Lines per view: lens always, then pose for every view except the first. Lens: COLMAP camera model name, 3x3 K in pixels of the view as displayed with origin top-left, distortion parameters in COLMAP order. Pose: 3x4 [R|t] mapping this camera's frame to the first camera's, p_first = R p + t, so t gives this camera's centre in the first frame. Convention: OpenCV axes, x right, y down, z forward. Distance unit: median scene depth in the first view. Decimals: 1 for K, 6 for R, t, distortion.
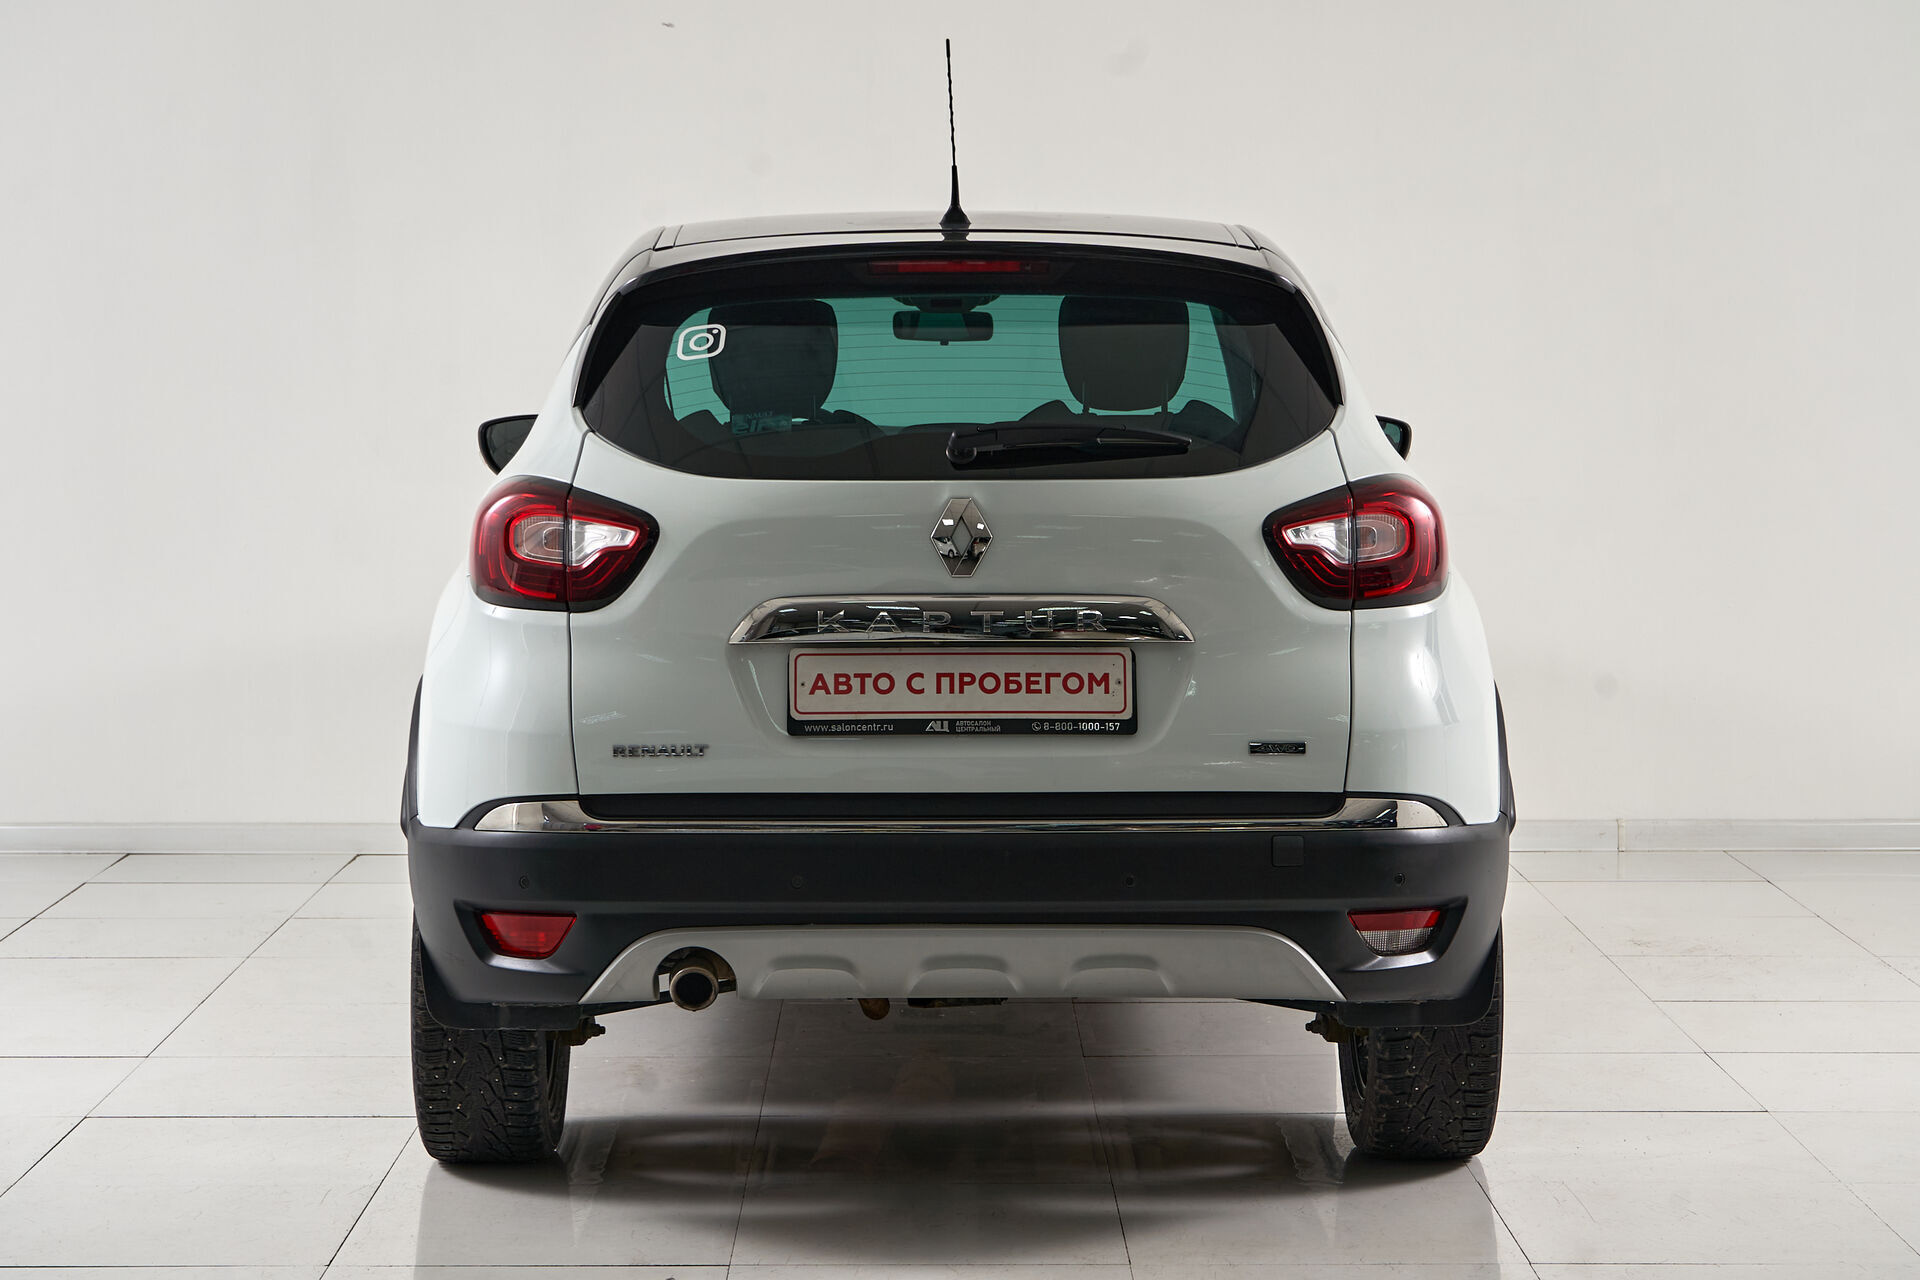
lens RADIAL K [[4121.4, 0, 960.0], [0, 4121.4, 640.0], [0, 0, 1]] dist [-0.081372, -0.308646]
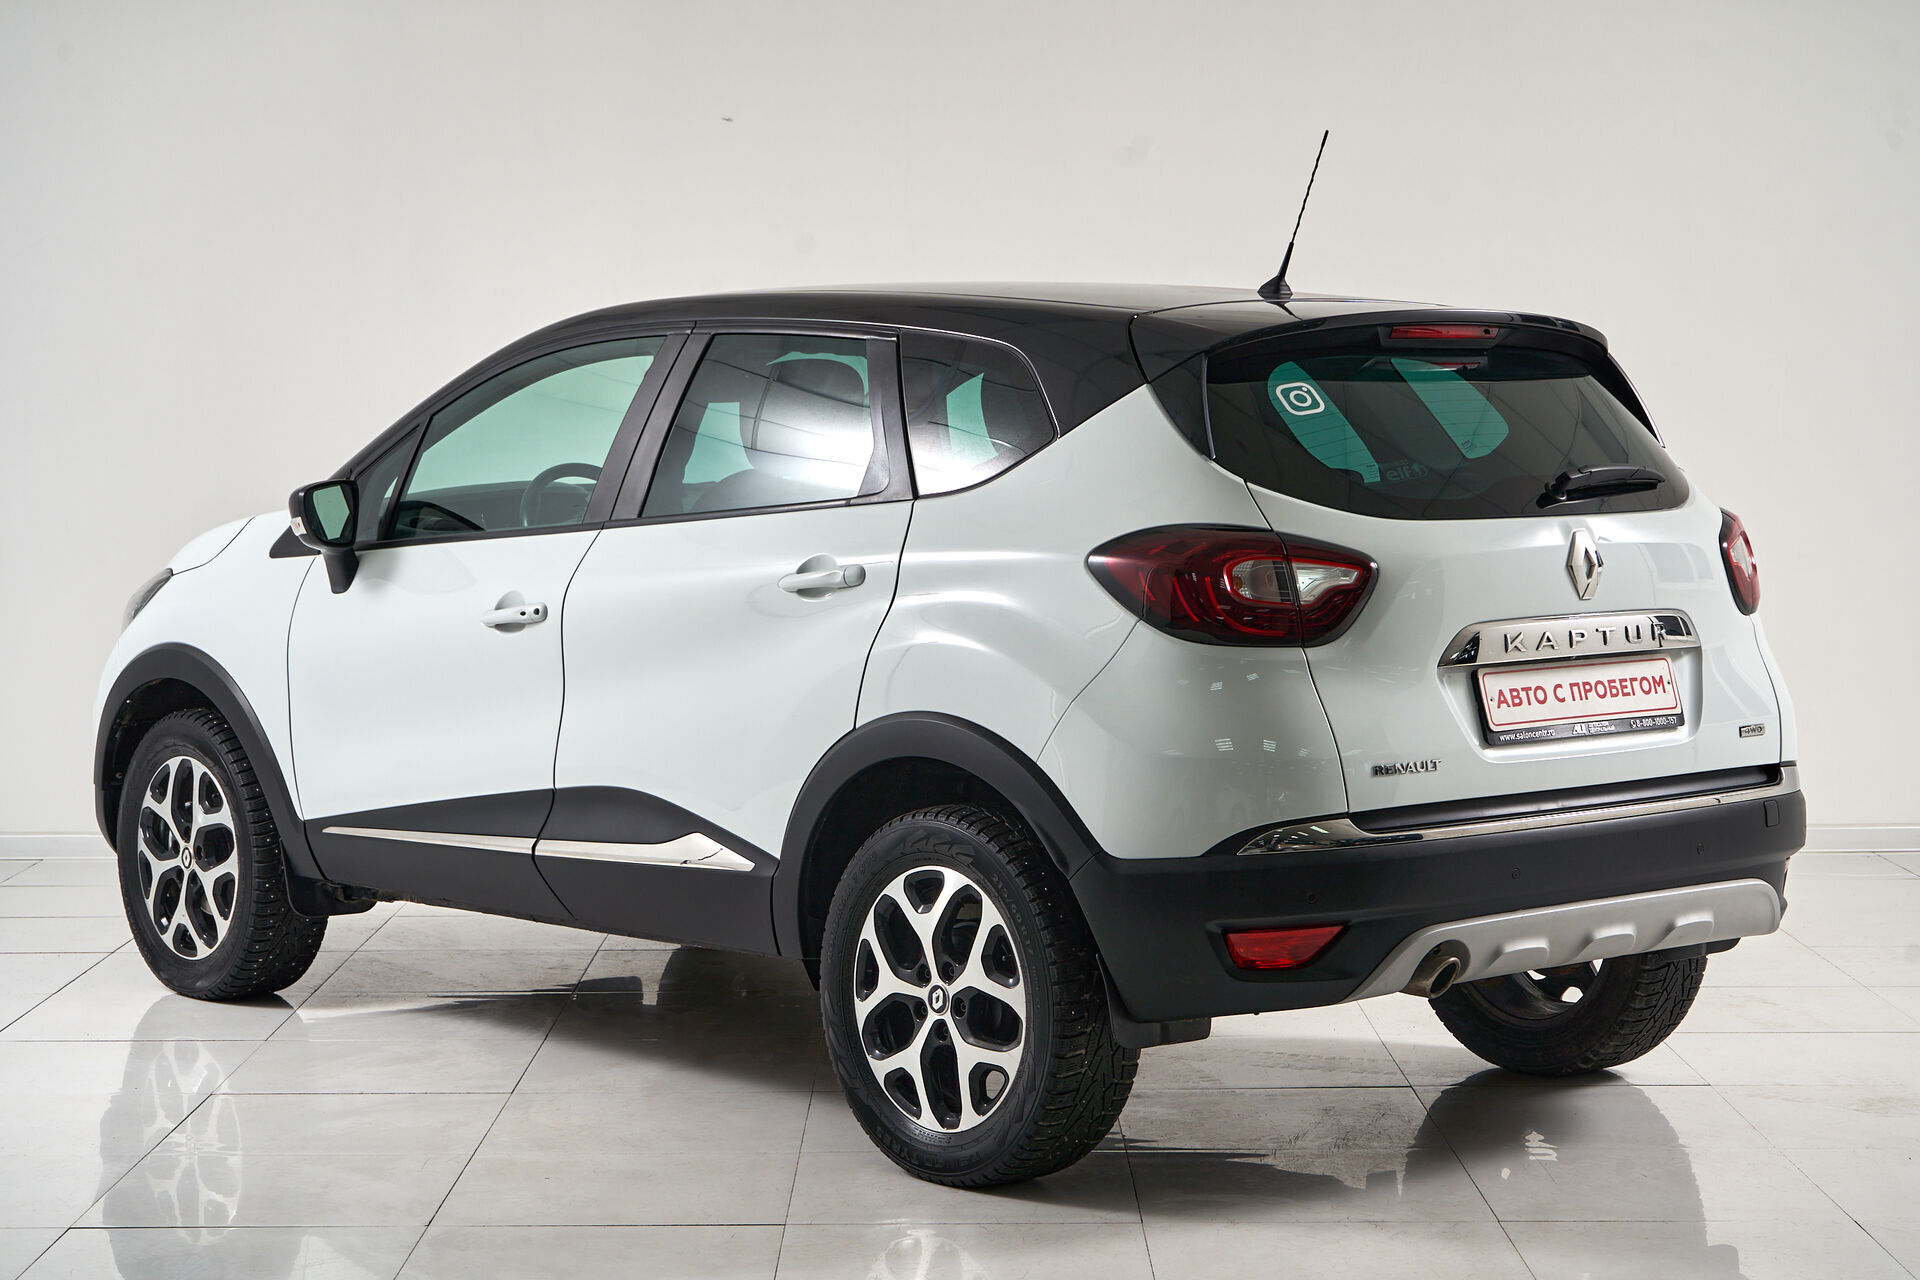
lens RADIAL K [[4121.4, 0, 960.0], [0, 4121.4, 640.0], [0, 0, 1]] dist [-0.081372, -0.308646]
pose [[0.755861, -0.047687, 0.652994, -0.886948], [0.062109, 0.998069, 0.000993, -0.015876], [-0.651780, 0.039806, 0.757363, 0.237609]]
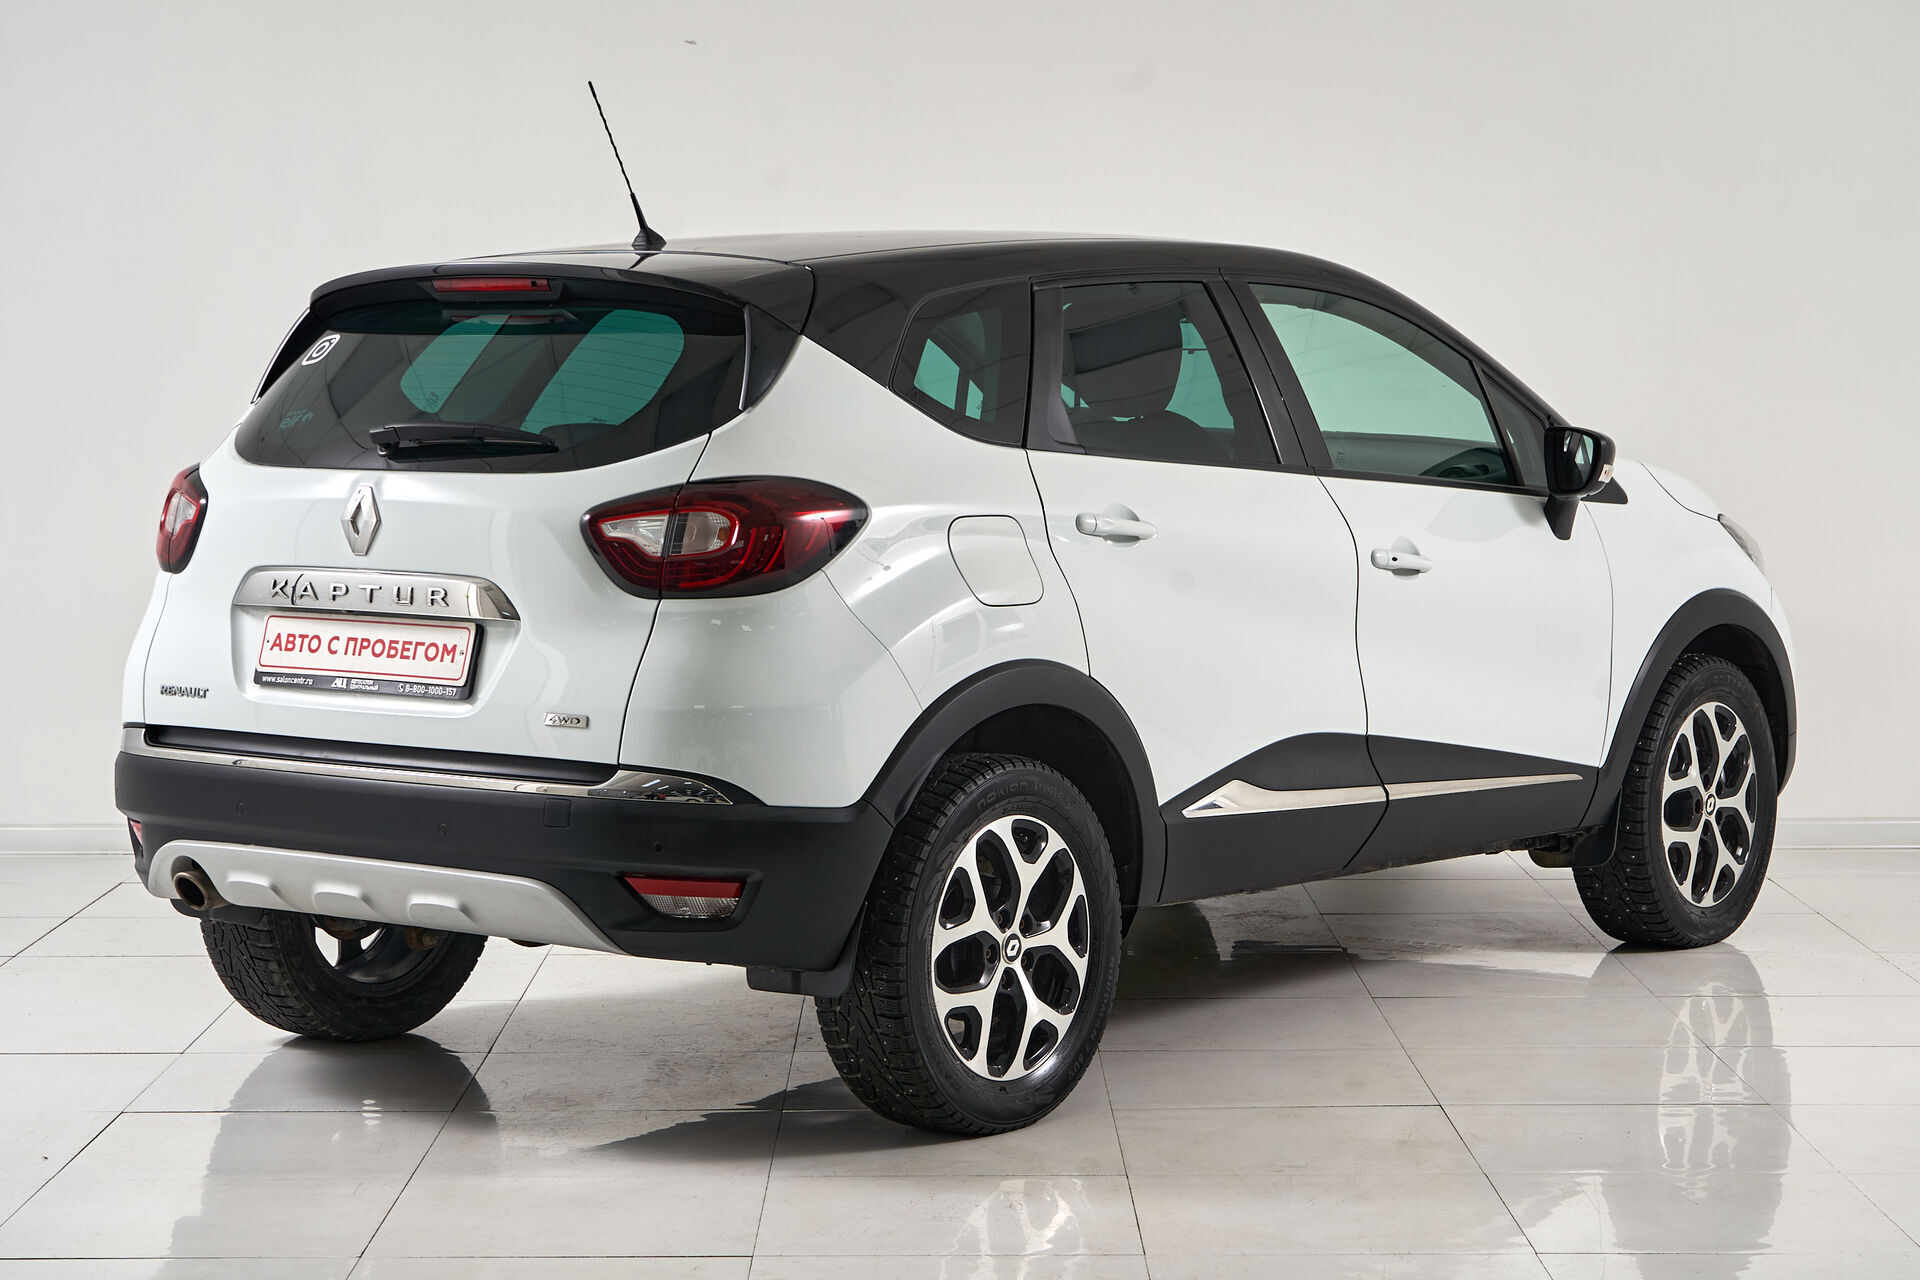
lens RADIAL K [[4121.4, 0, 960.0], [0, 4121.4, 640.0], [0, 0, 1]] dist [-0.081372, -0.308646]
pose [[0.795068, 0.048200, -0.604602, 0.830312], [-0.049761, 0.998661, 0.014178, -0.016182], [0.604476, 0.018813, 0.796401, 0.183141]]
